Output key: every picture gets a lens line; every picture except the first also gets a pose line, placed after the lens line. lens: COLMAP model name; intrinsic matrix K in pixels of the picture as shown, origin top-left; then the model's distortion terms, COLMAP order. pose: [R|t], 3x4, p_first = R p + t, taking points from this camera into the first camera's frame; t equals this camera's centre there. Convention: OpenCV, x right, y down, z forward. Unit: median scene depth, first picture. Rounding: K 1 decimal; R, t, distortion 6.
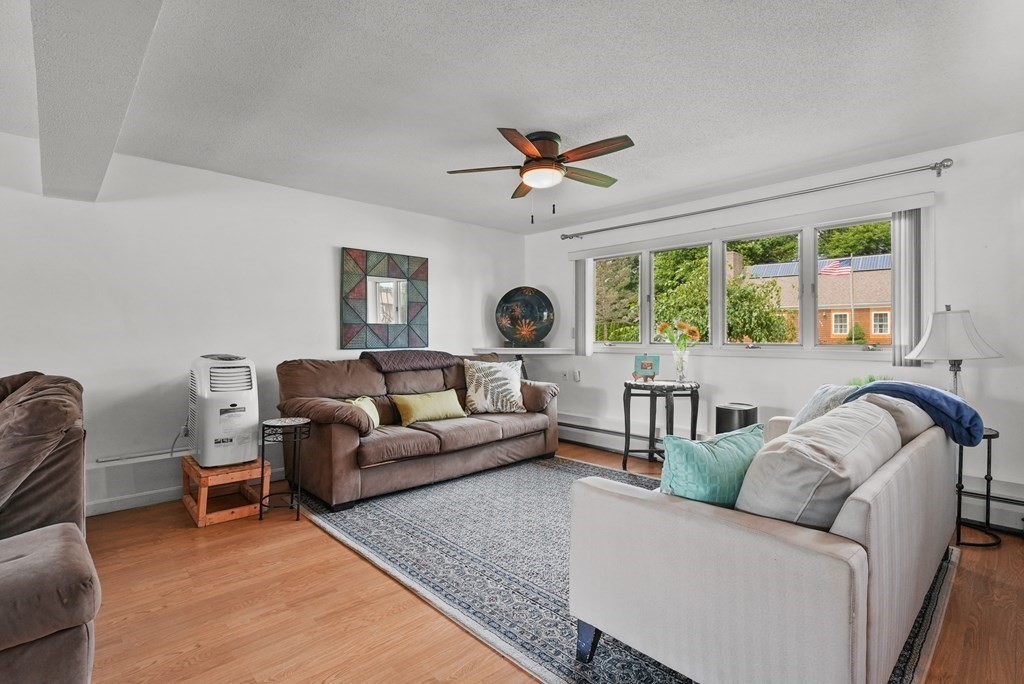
lens RADIAL K [[484.1, 0, 511.6], [0, 484.1, 334.2], [0, 0, 1]] dist [-0.001632, -0.000220]
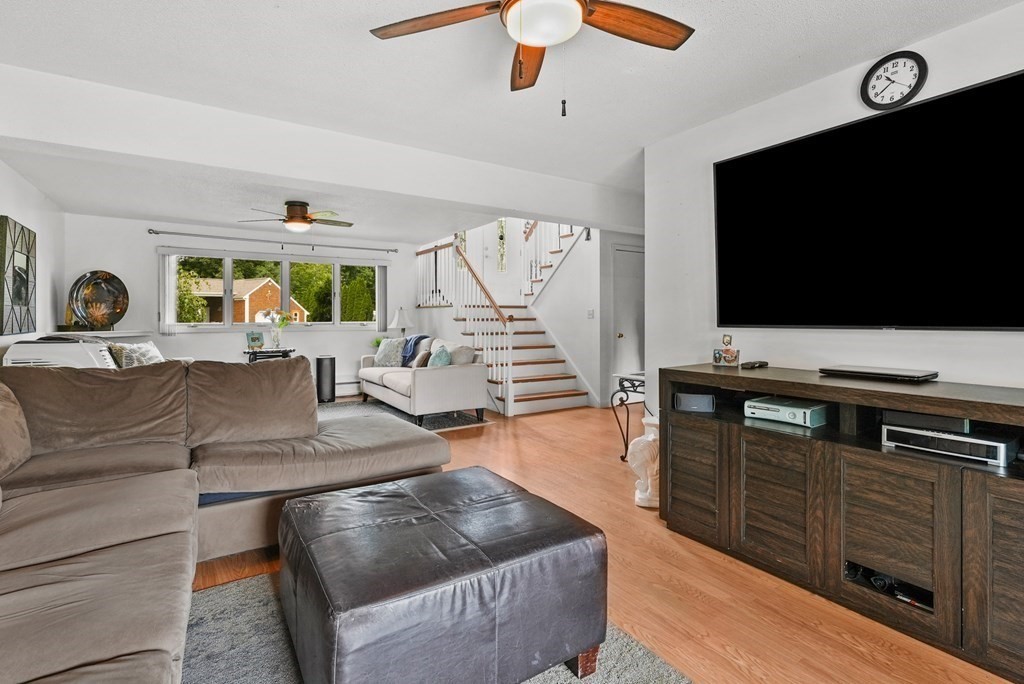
lens RADIAL K [[476.1, 0, 512.0], [0, 476.1, 319.0], [0, 0, 1]] dist [-0.000554, -0.000113]
pose [[0.170666, -0.003254, 0.985324, -1.059322], [-0.003013, 0.999988, 0.003824, -0.004419], [-0.985324, -0.003622, 0.170654, -0.023219]]
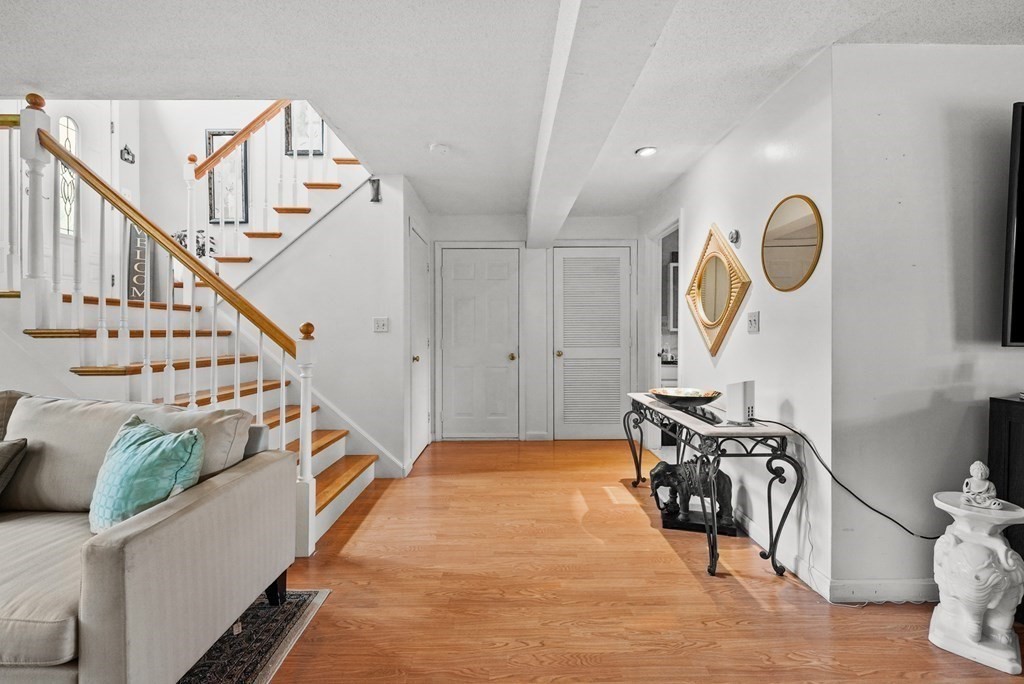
lens RADIAL K [[448.8, 0, 511.5], [0, 448.8, 336.3], [0, 0, 1]] dist [-0.001157, -0.000236]
pose [[-0.731728, -0.006757, 0.681563, -0.290908], [-0.006182, 0.999976, 0.003277, 0.002405], [-0.681568, -0.001816, -0.731752, 0.451936]]
